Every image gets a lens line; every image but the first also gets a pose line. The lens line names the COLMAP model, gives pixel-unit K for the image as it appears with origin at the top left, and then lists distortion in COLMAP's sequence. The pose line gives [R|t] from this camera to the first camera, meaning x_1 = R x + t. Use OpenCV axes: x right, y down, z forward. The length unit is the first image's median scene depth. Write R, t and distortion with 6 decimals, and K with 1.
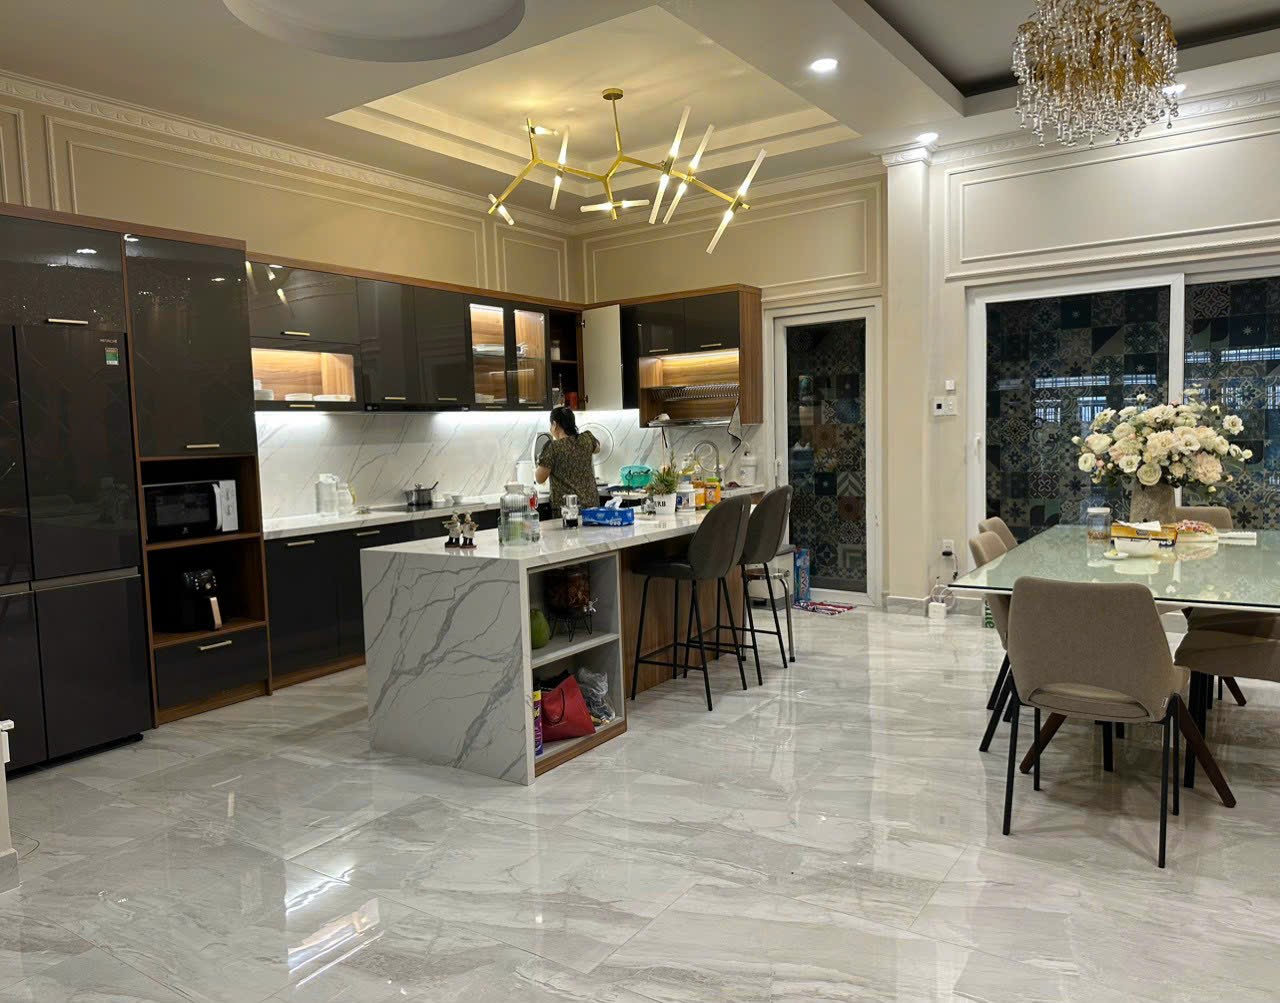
lens RADIAL K [[947.2, 0, 641.8], [0, 947.2, 500.6], [0, 0, 1]] dist [-0.010684, -0.003242]
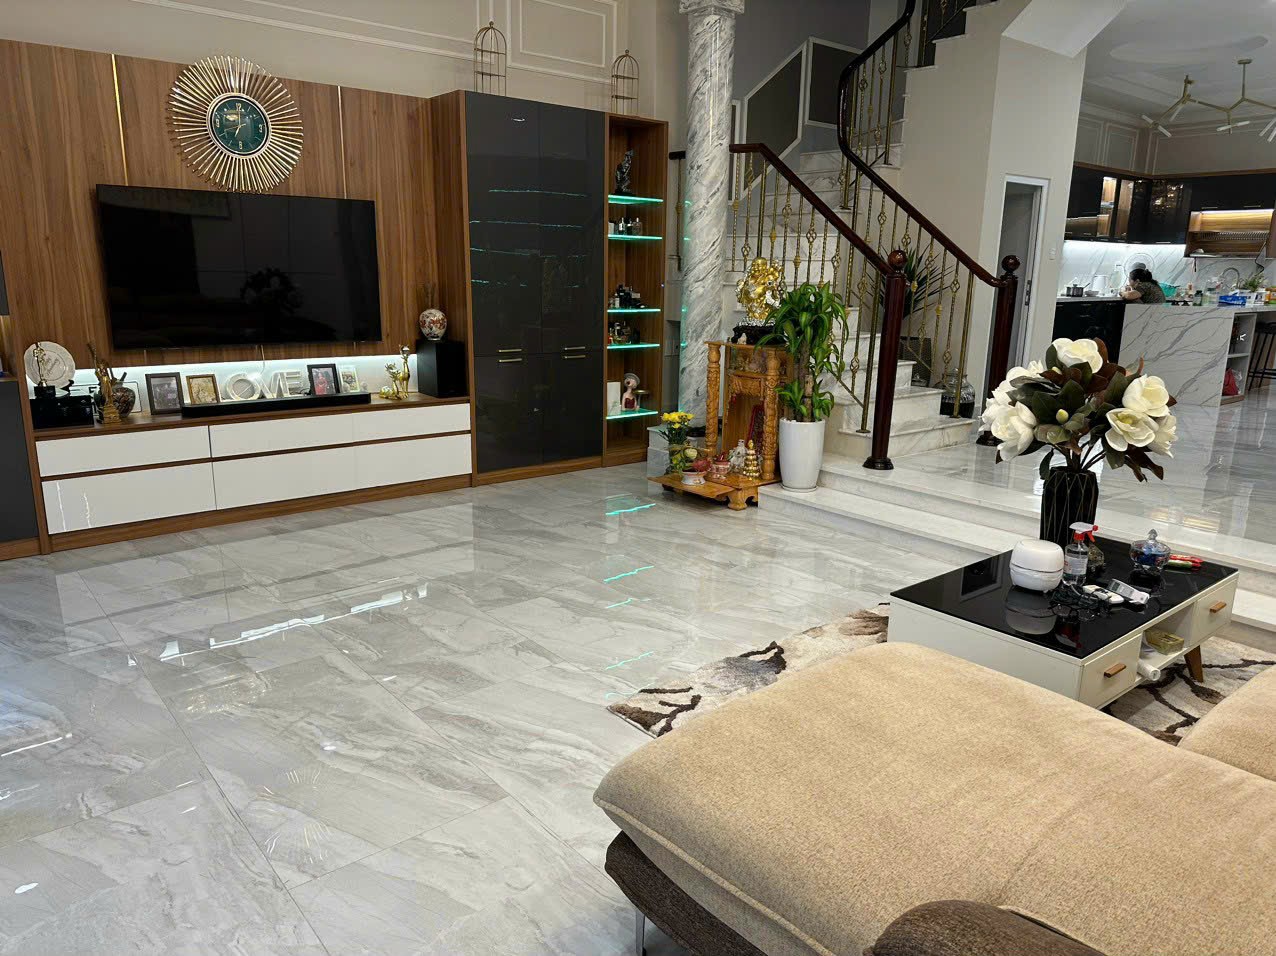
lens RADIAL K [[914.8, 0, 636.3], [0, 914.8, 478.6], [0, 0, 1]] dist [-0.011002, -0.009299]
pose [[0.952627, 0.108830, -0.284005, -0.768676], [-0.063216, 0.984246, 0.165116, 0.180218], [0.297500, -0.139340, 0.944499, -1.452530]]
